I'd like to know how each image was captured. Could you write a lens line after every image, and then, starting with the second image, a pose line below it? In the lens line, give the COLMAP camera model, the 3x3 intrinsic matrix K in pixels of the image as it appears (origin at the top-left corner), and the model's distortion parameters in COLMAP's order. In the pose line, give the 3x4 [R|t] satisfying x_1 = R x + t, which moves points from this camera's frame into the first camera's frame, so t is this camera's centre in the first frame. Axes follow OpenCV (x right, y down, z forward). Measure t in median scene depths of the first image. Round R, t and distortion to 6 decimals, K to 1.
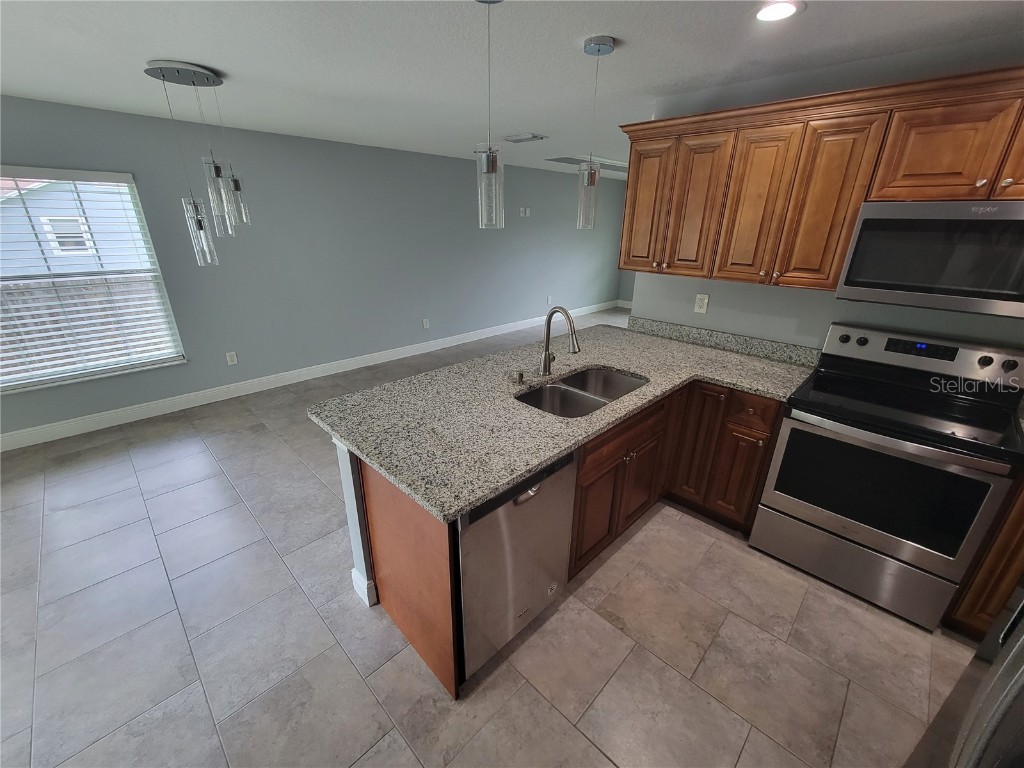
lens RADIAL K [[419.5, 0, 506.2], [0, 419.5, 387.4], [0, 0, 1]] dist [-0.001028, -0.000675]
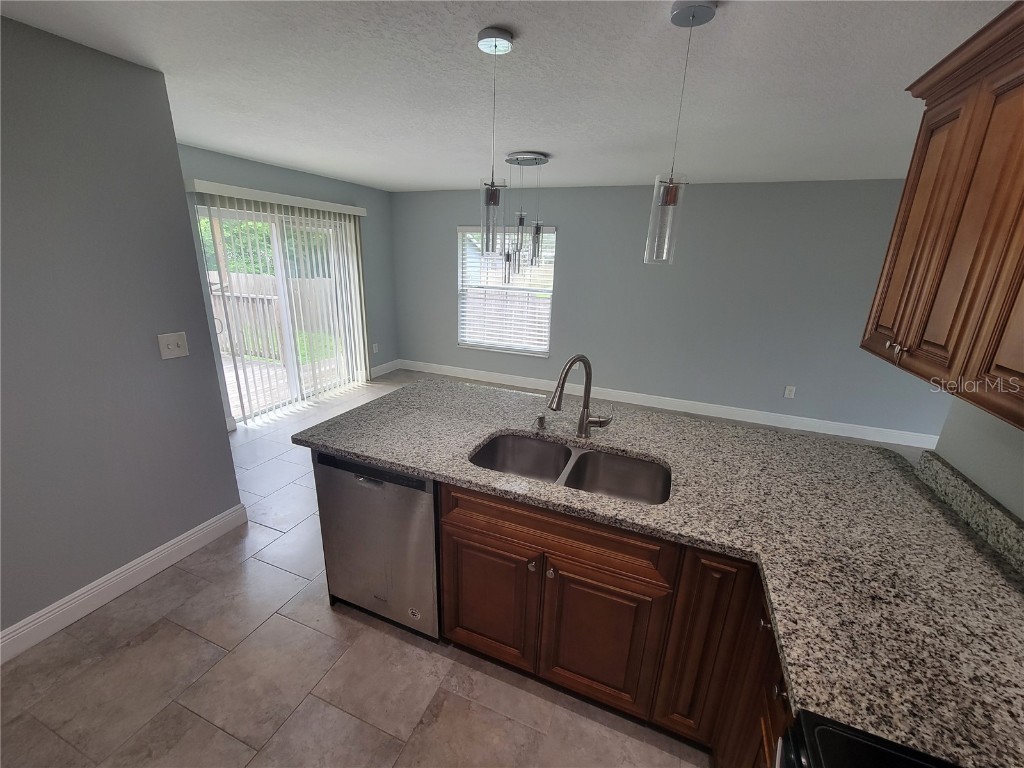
lens RADIAL K [[419.5, 0, 506.2], [0, 419.5, 387.4], [0, 0, 1]] dist [-0.001028, -0.000675]
pose [[0.385513, 0.278109, -0.879792, 0.705199], [-0.366718, 0.921136, 0.130488, -0.164995], [0.846698, 0.272331, 0.457098, 0.460154]]
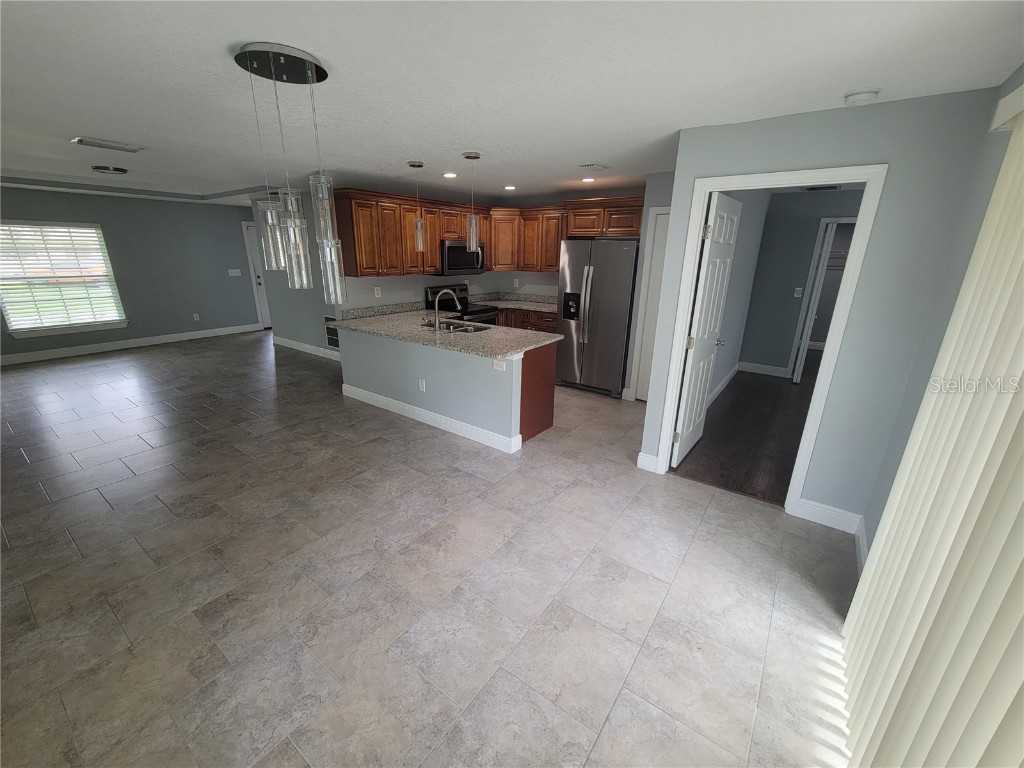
lens RADIAL K [[419.5, 0, 506.2], [0, 419.5, 387.4], [0, 0, 1]] dist [-0.001028, -0.000675]
pose [[-0.151445, -0.321199, 0.934824, -1.682151], [0.353006, 0.865793, 0.354669, -0.346686], [-0.923283, 0.383711, -0.017735, 0.827068]]
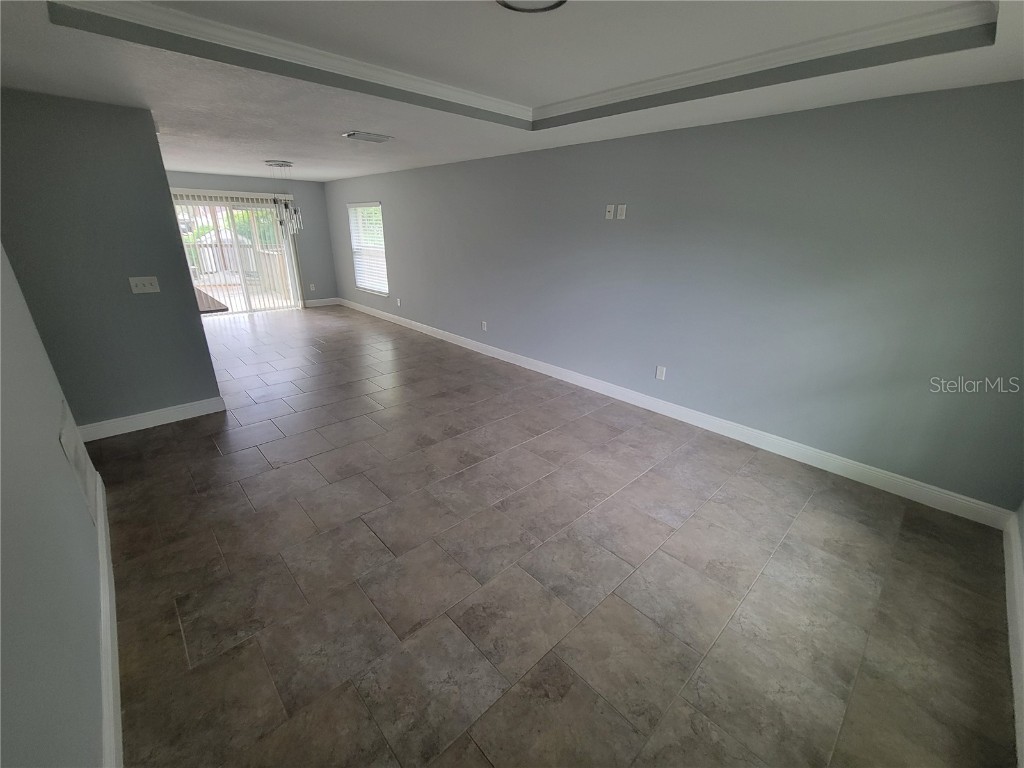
lens RADIAL K [[419.5, 0, 506.2], [0, 419.5, 387.4], [0, 0, 1]] dist [-0.001028, -0.000675]
pose [[-0.033584, 0.349504, -0.936333, 1.932976], [-0.385294, 0.859917, 0.334800, -0.921052], [0.922182, 0.372008, 0.105782, 2.391297]]
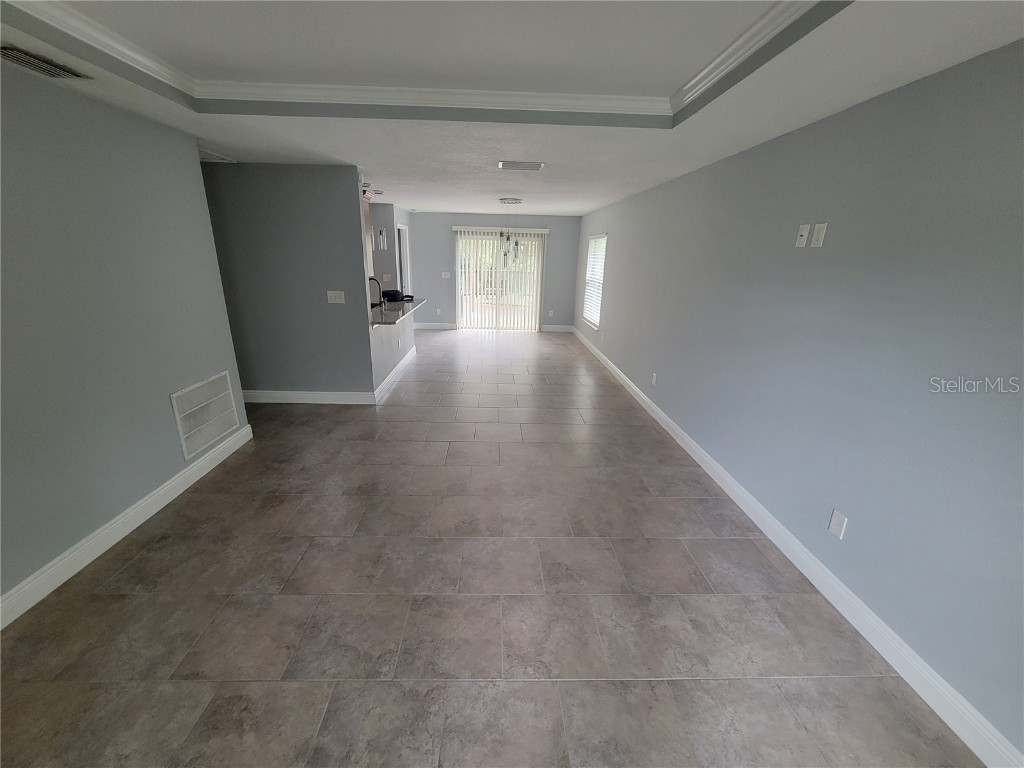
lens RADIAL K [[419.5, 0, 506.2], [0, 419.5, 387.4], [0, 0, 1]] dist [-0.001028, -0.000675]
pose [[-0.686328, 0.197340, -0.700008, 1.390349], [-0.298513, 0.801241, 0.518558, -1.141117], [0.663207, 0.564862, -0.491006, 2.921232]]
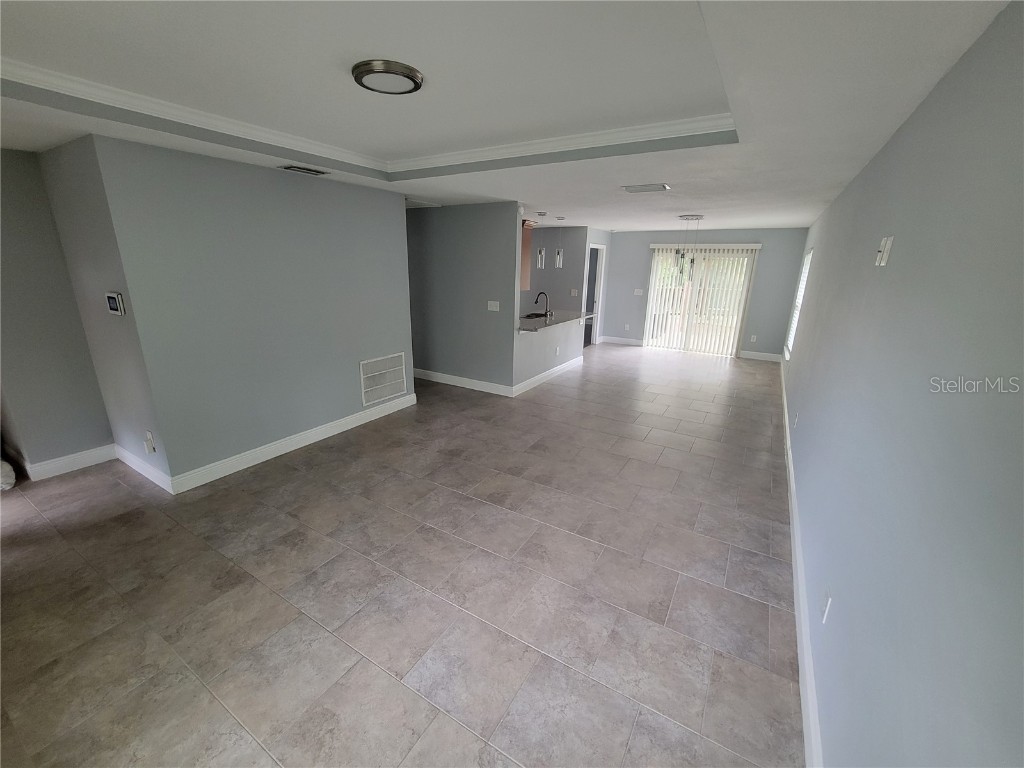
lens RADIAL K [[419.4, 0, 505.7], [0, 419.4, 388.1], [0, 0, 1]] dist [-0.009480, 0.005519]
pose [[-0.971509, 0.039559, -0.233676, 1.021033], [-0.114266, 0.785627, 0.608058, -1.326547], [0.207637, 0.617435, -0.758723, 3.324628]]
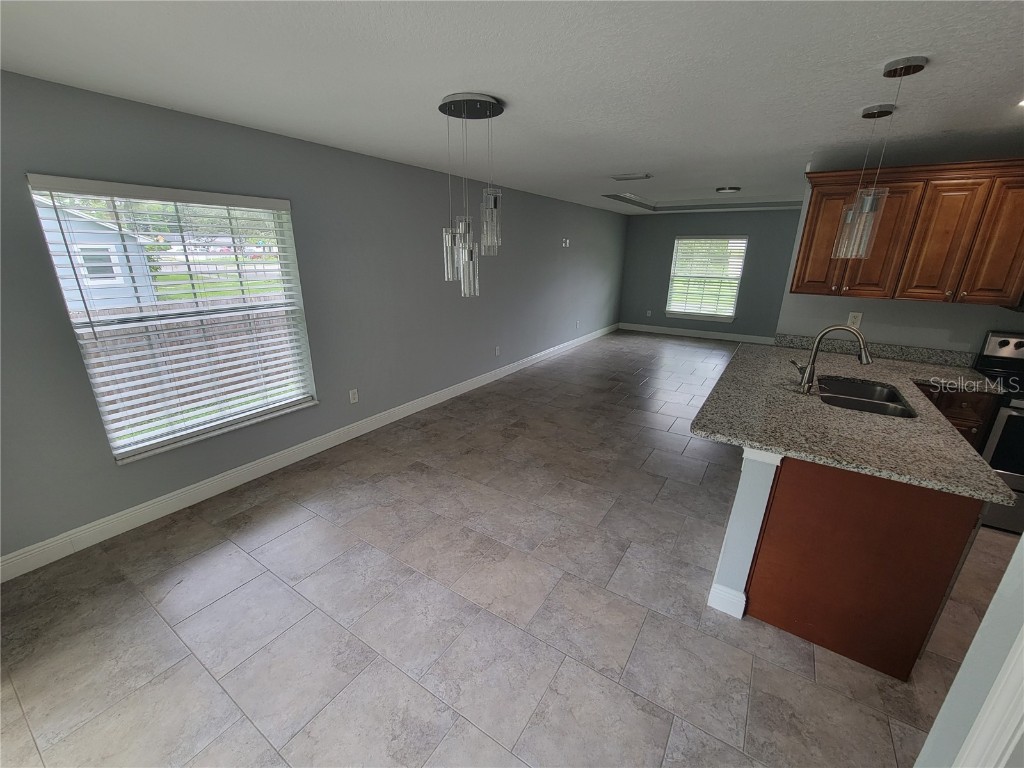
lens RADIAL K [[419.5, 0, 506.2], [0, 419.5, 387.4], [0, 0, 1]] dist [-0.001028, -0.000675]
pose [[0.979691, -0.062197, 0.190624, -0.879733], [0.073697, 0.995827, -0.053835, -0.024520], [-0.186480, 0.066790, 0.980186, 0.049341]]
